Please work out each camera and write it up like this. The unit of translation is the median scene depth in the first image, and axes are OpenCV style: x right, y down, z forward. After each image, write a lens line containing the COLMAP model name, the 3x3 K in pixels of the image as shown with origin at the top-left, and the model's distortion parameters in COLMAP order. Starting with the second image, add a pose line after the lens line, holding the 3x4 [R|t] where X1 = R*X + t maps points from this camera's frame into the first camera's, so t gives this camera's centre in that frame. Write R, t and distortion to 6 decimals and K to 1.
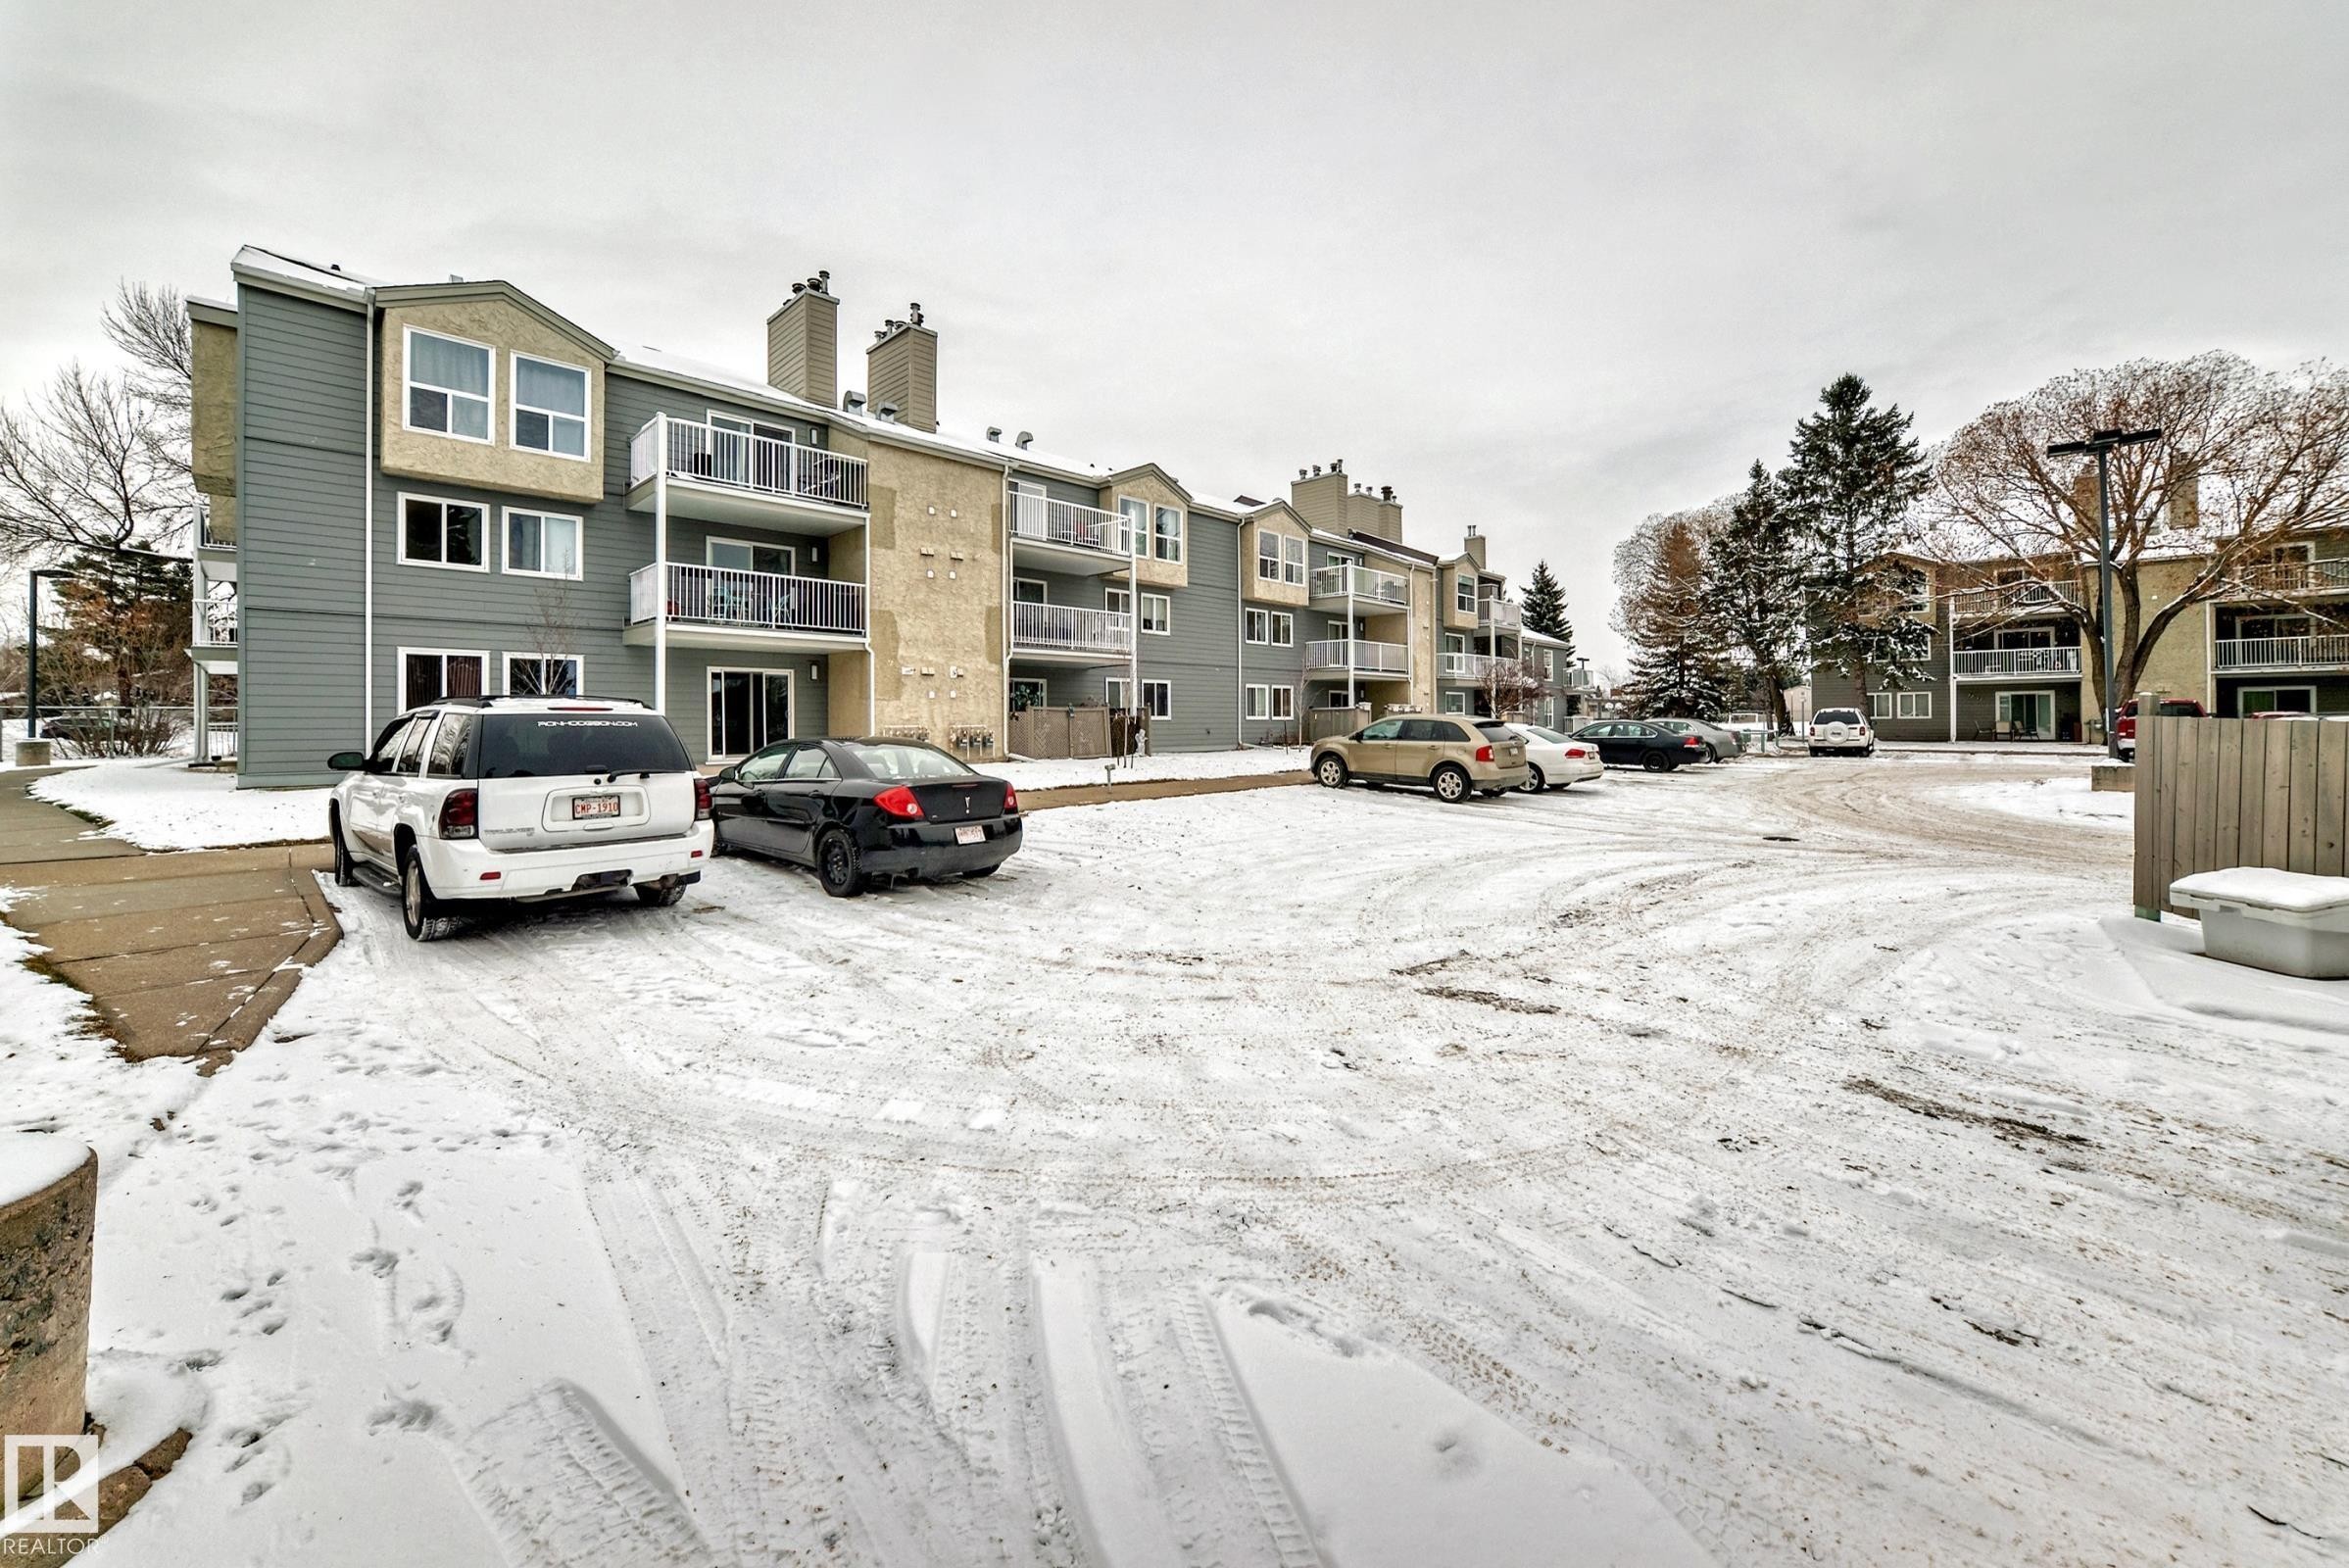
lens RADIAL K [[813.0, 0, 1211.4], [0, 813.0, 804.7], [0, 0, 1]] dist [-0.026087, 0.006859]
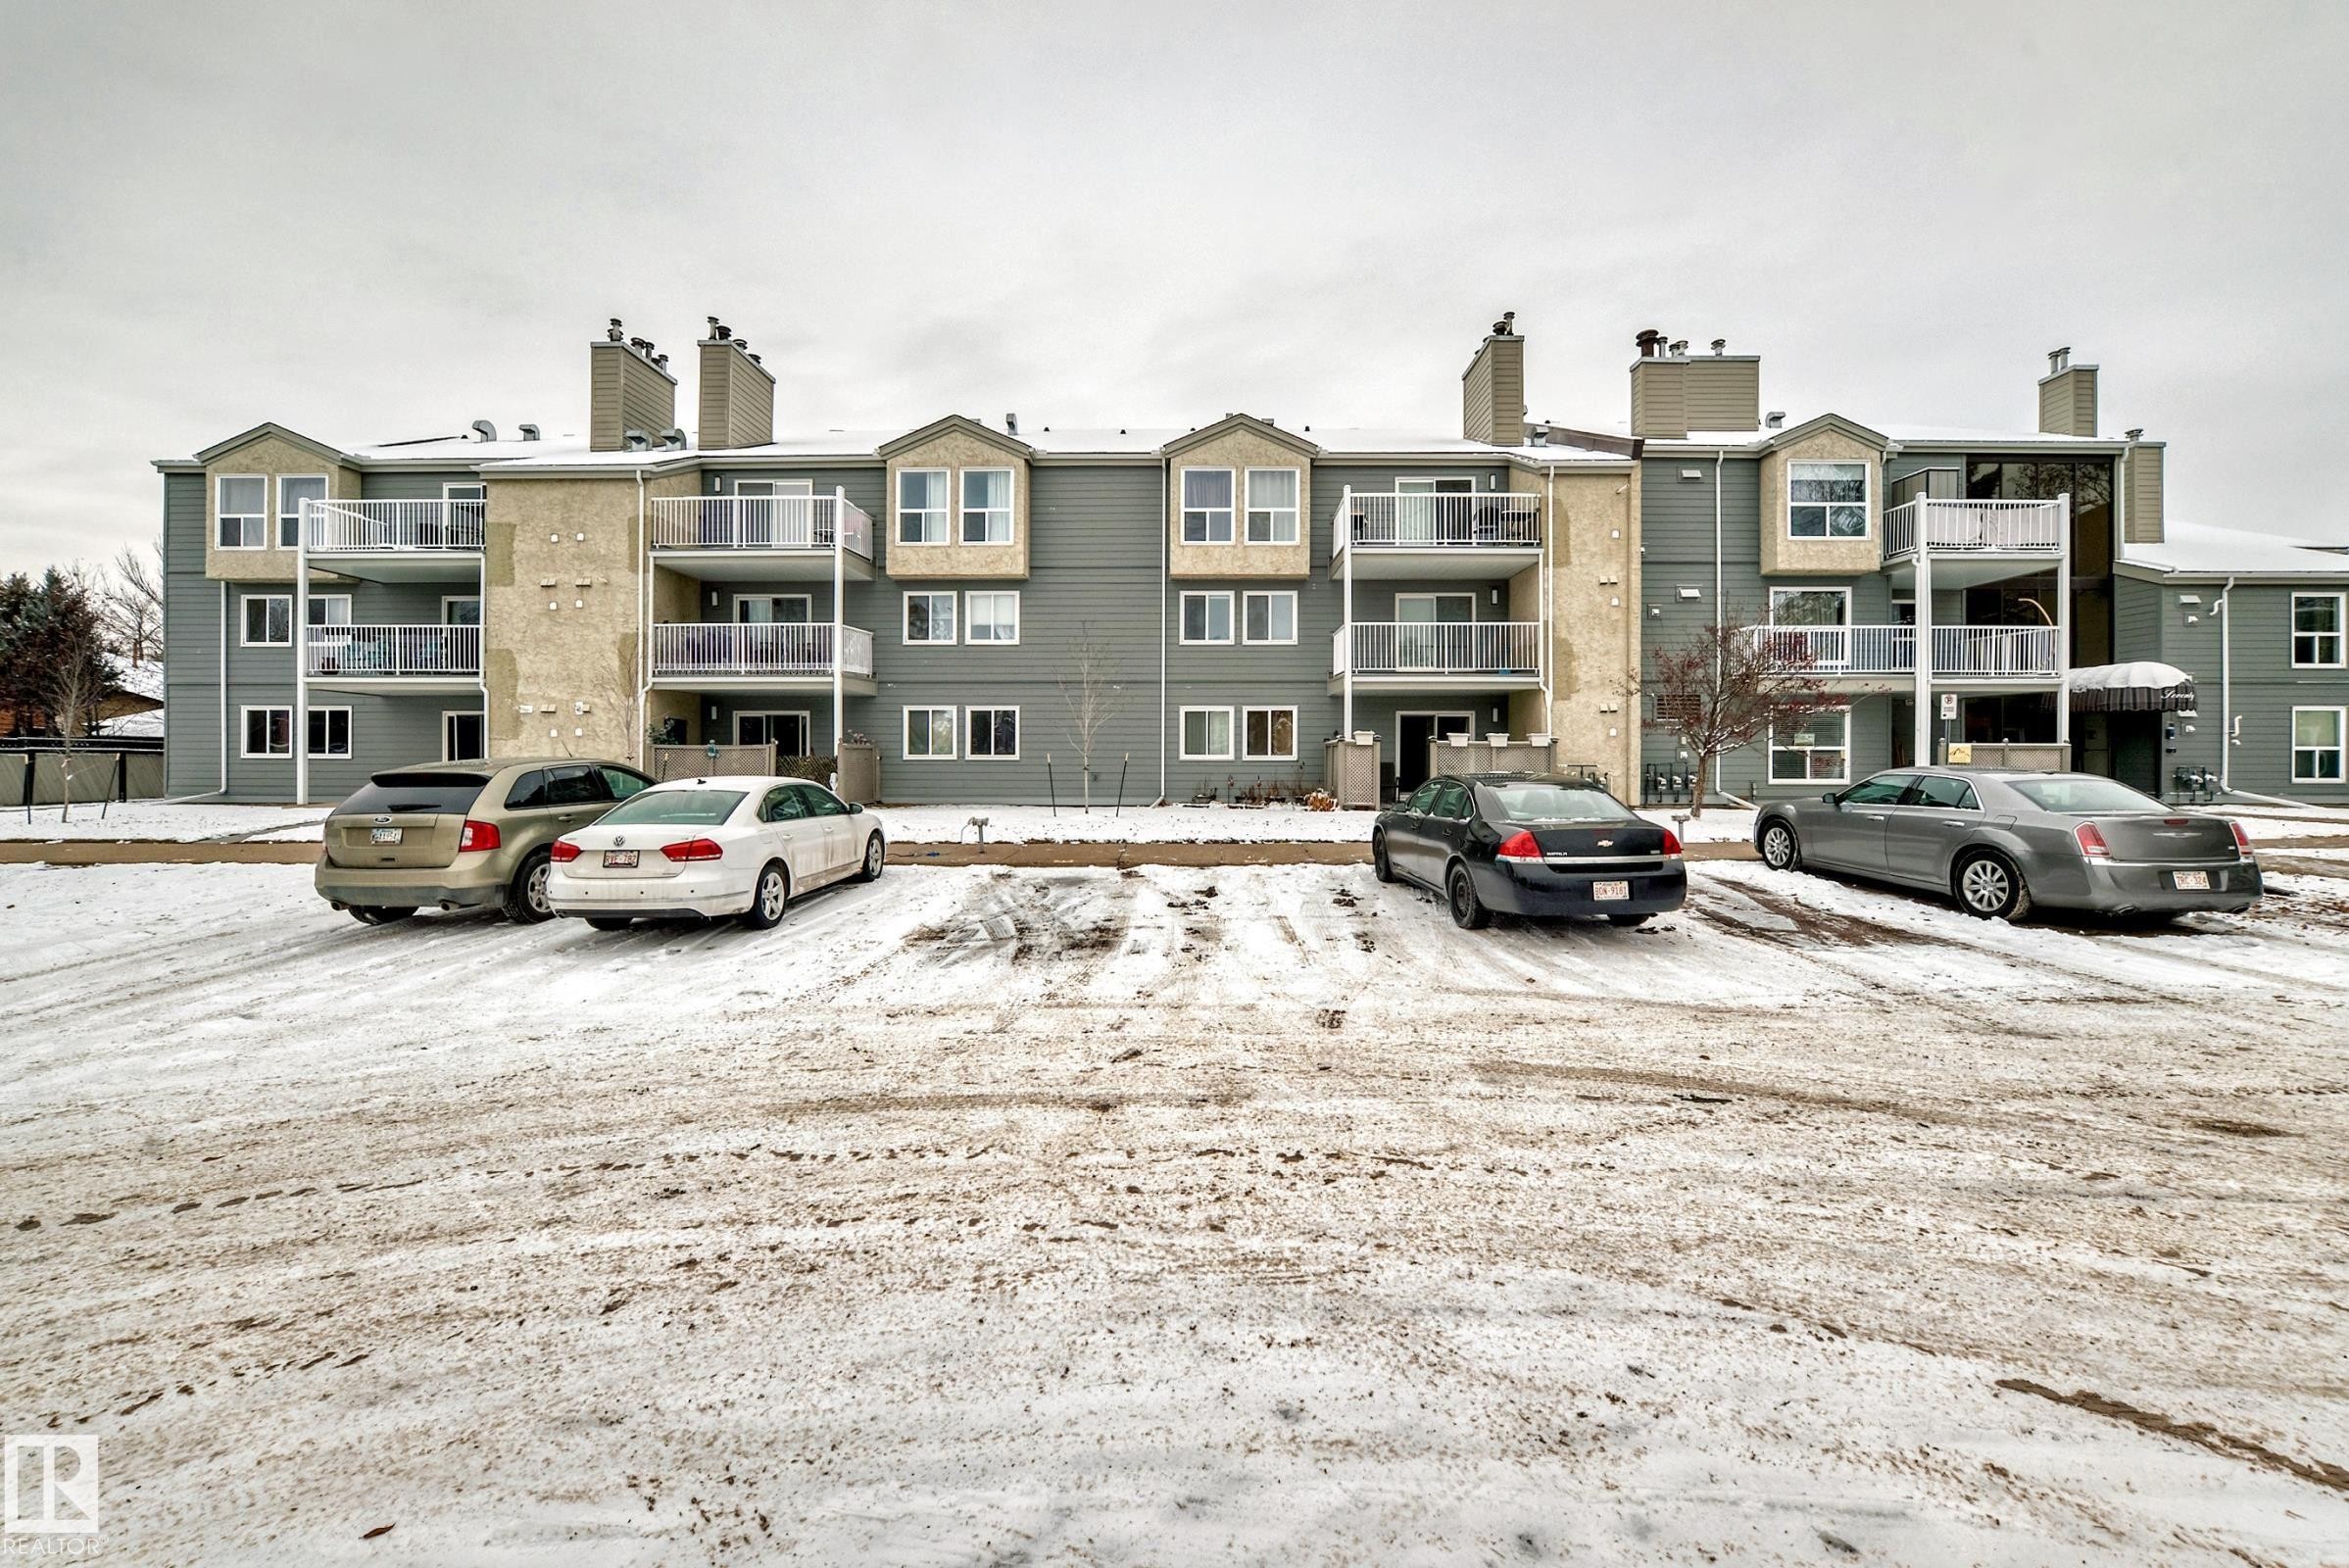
lens RADIAL K [[826.4, 0, 1241.7], [0, 826.4, 844.4], [0, 0, 1]] dist [0.001088, 0.000175]
pose [[0.693580, 0.074464, -0.716520, 0.558180], [-0.075833, 0.996664, 0.030173, -0.057343], [0.716377, 0.033409, 0.696913, 0.544888]]
